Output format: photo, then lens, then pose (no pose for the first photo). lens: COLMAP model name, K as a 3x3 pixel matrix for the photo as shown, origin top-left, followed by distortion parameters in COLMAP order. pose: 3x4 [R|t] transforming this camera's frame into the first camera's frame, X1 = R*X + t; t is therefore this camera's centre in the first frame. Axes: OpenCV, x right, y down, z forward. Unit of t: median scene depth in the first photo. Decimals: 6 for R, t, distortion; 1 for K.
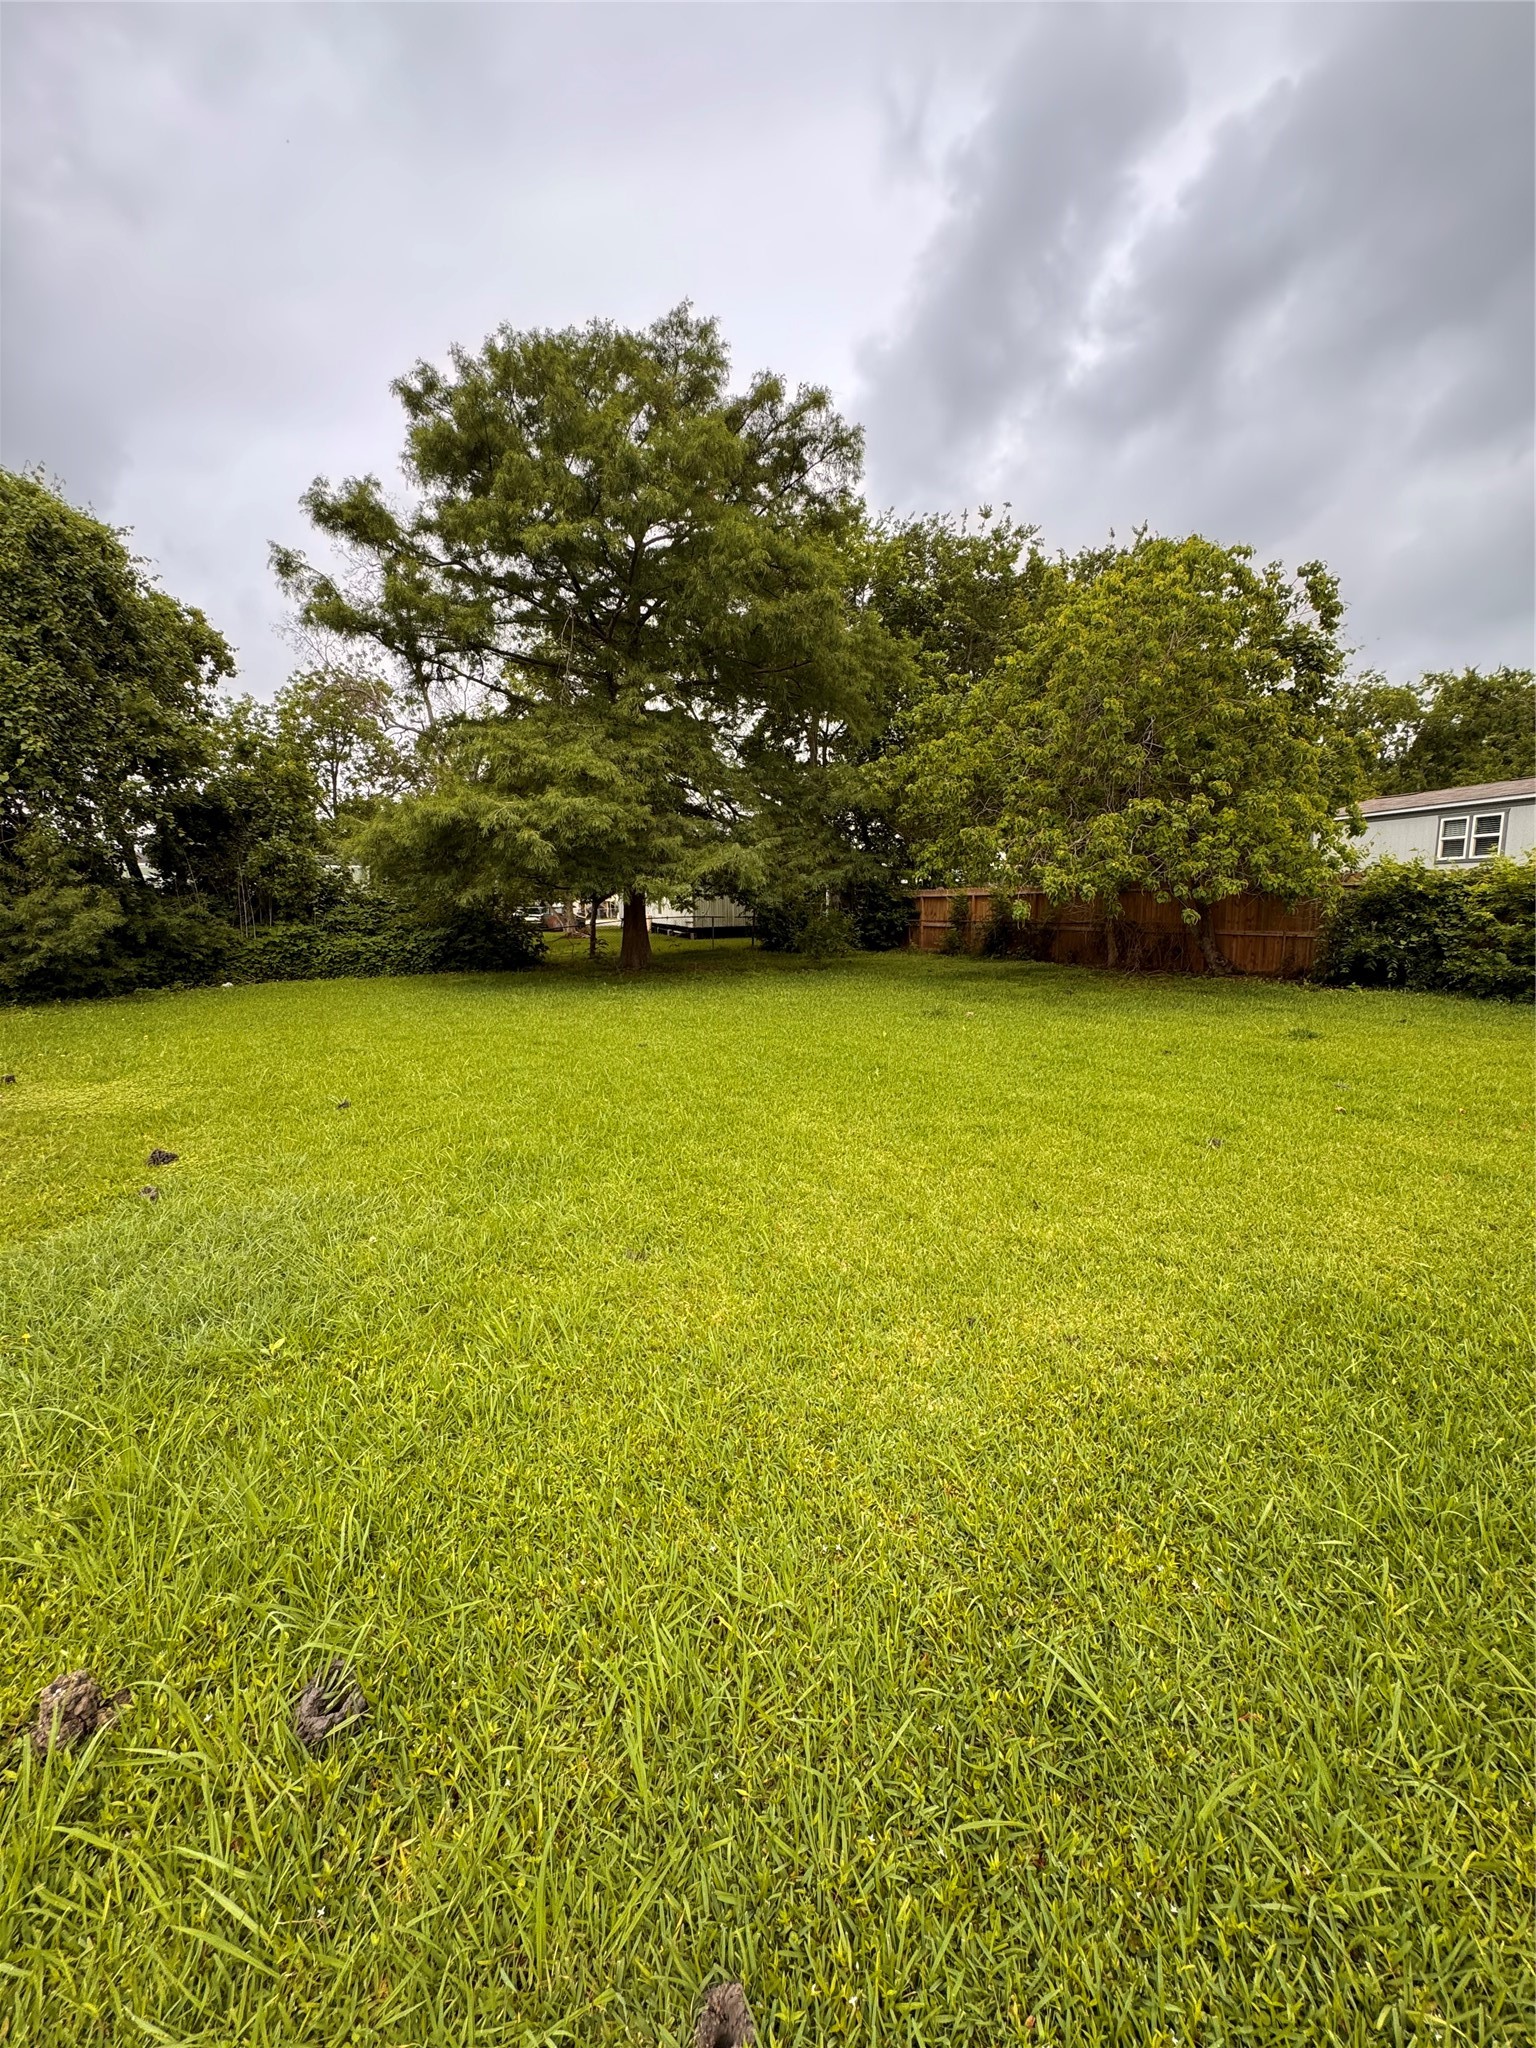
lens RADIAL K [[826.1, 0, 772.8], [0, 826.1, 1018.5], [0, 0, 1]] dist [0.000216, -0.000196]
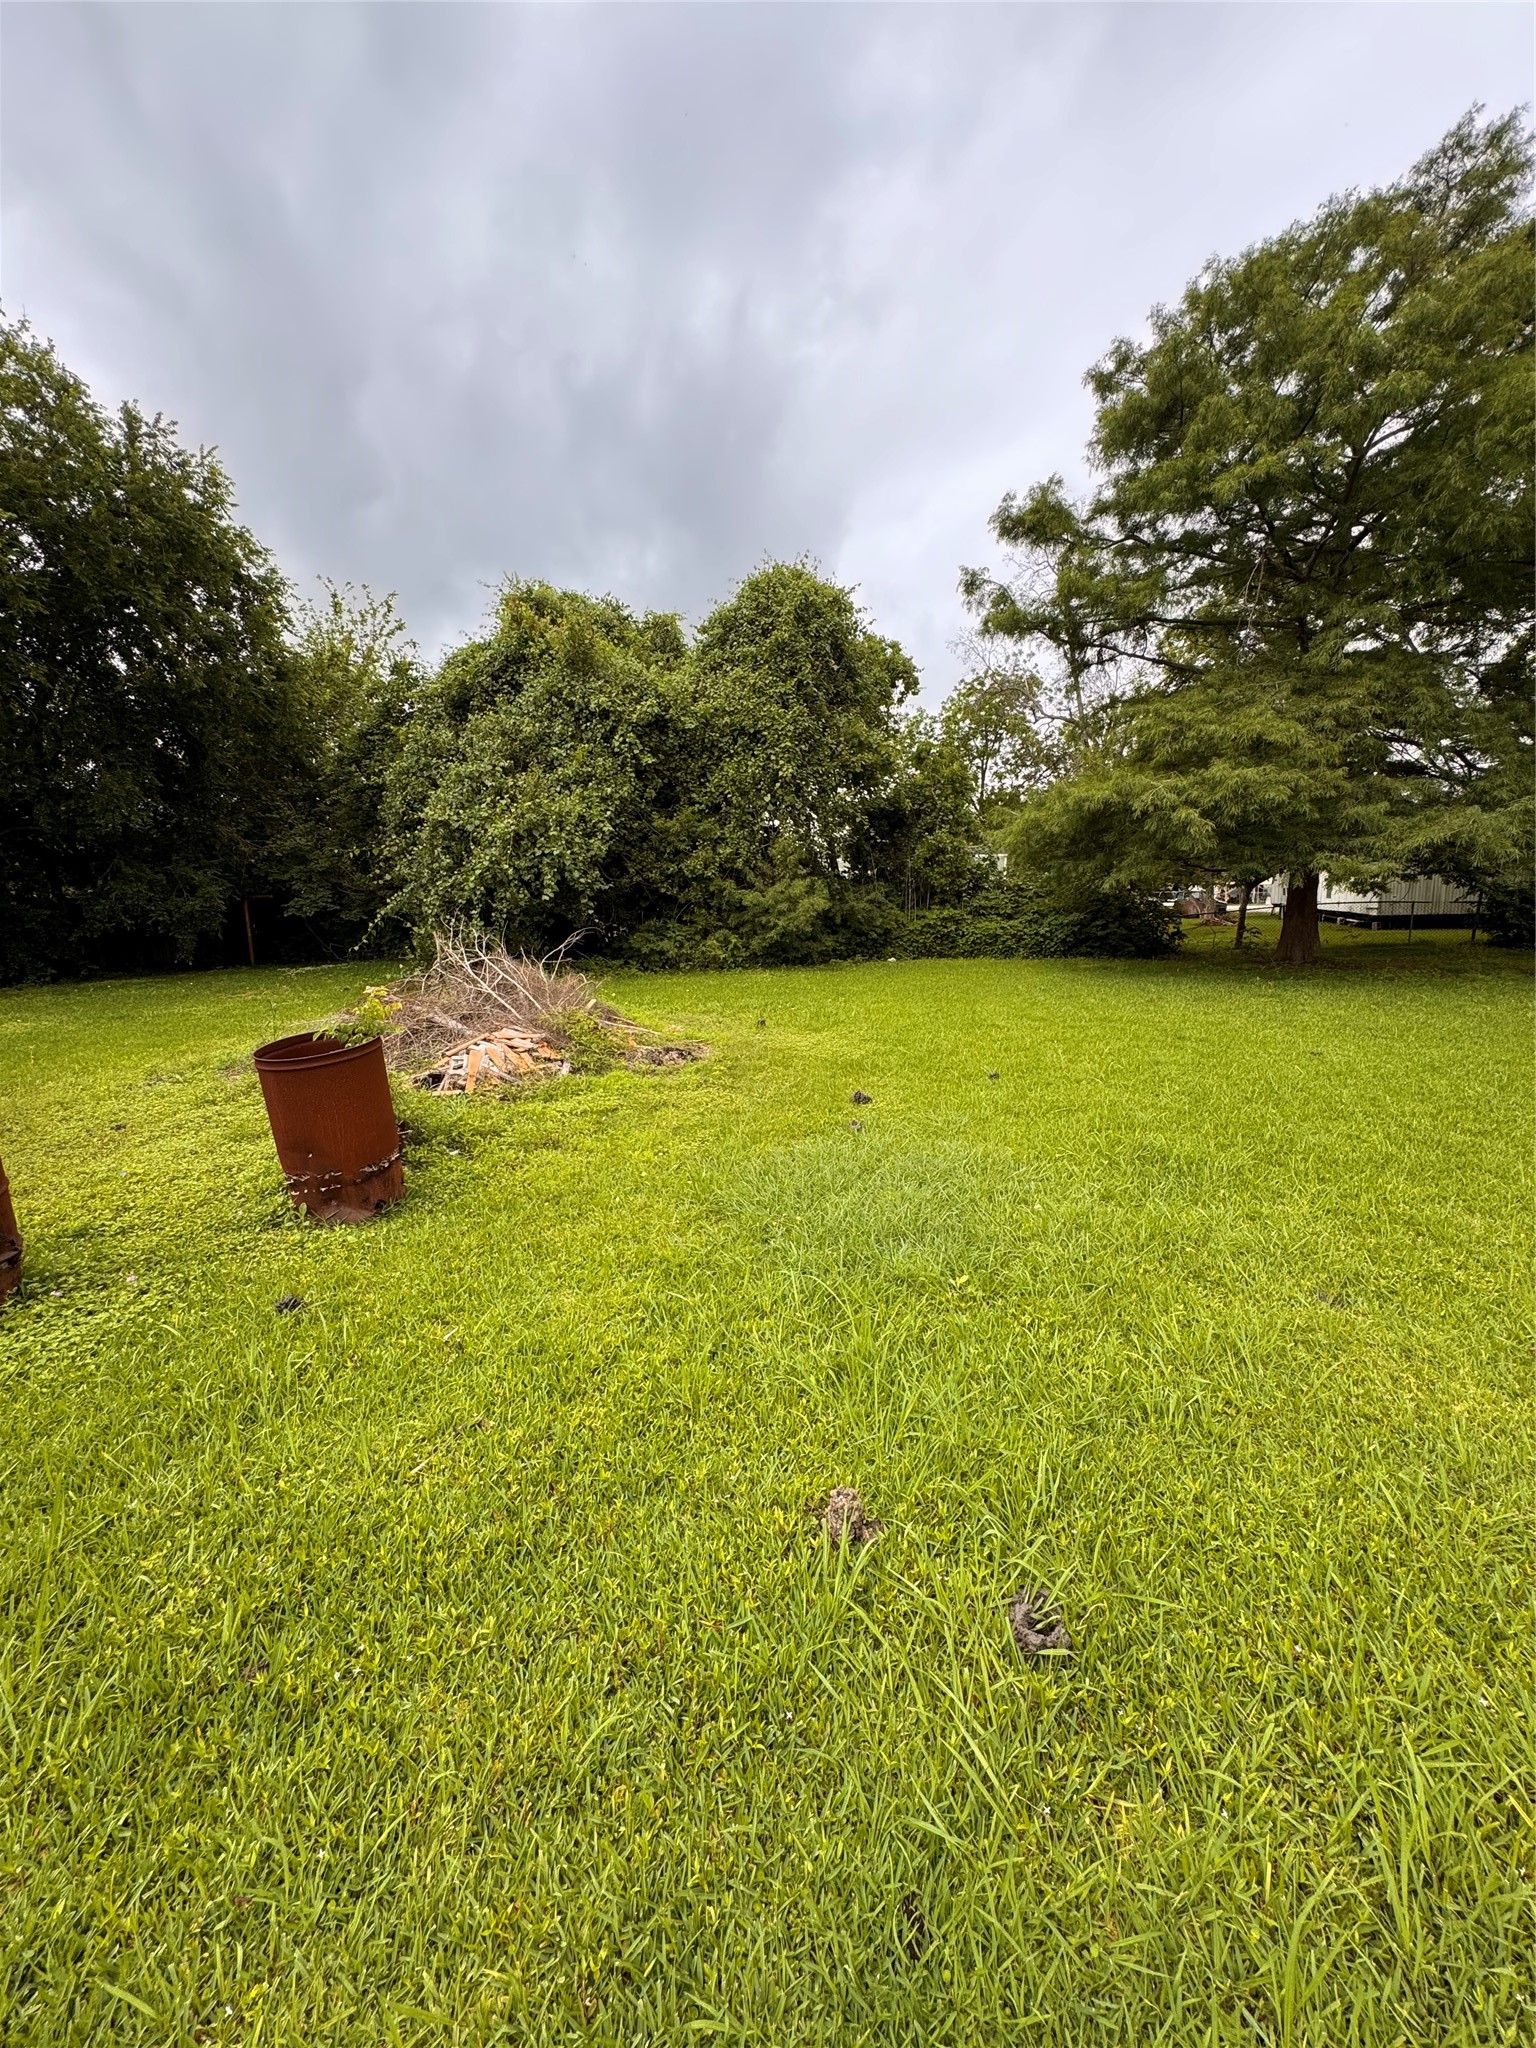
lens RADIAL K [[826.1, 0, 766.2], [0, 826.1, 1018.1], [0, 0, 1]] dist [0.000216, -0.000196]
pose [[0.750800, 0.091512, -0.654160, -0.018731], [-0.080201, 0.995659, 0.047235, 0.000891], [0.655643, 0.017000, 0.754880, -0.008527]]
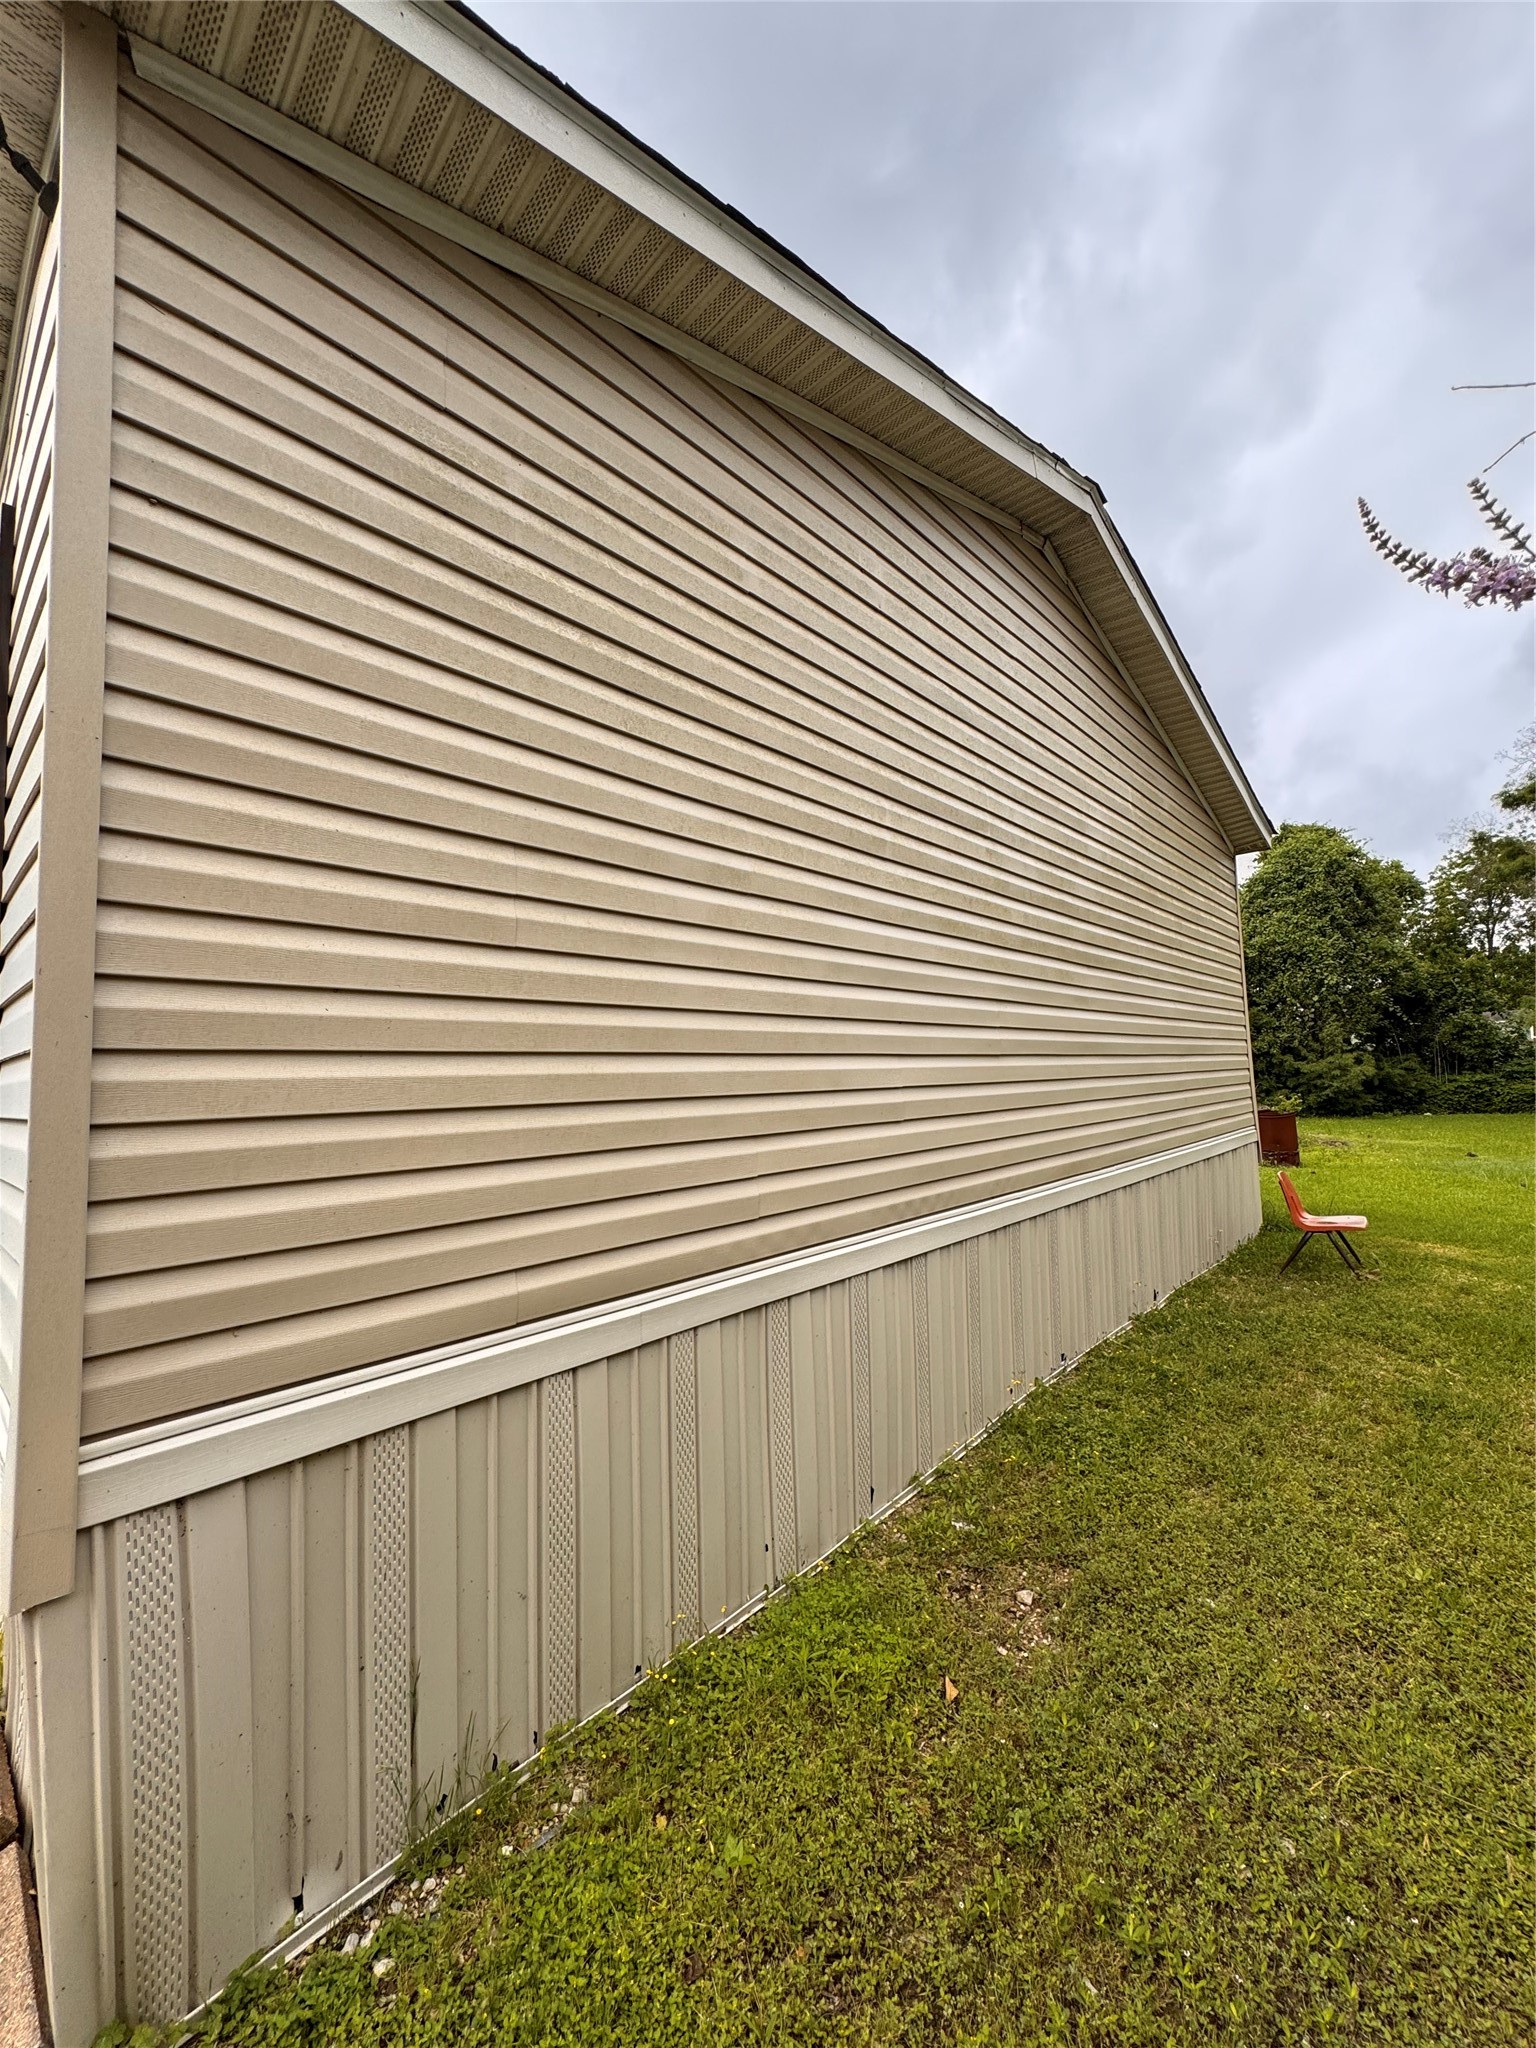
lens RADIAL K [[826.1, 0, 771.8], [0, 826.1, 1022.5], [0, 0, 1]] dist [0.000216, -0.000196]
pose [[0.374686, -0.067930, -0.924660, 0.339251], [-0.101095, 0.988372, -0.113576, 0.101362], [0.921624, 0.136034, 0.363462, -0.781452]]
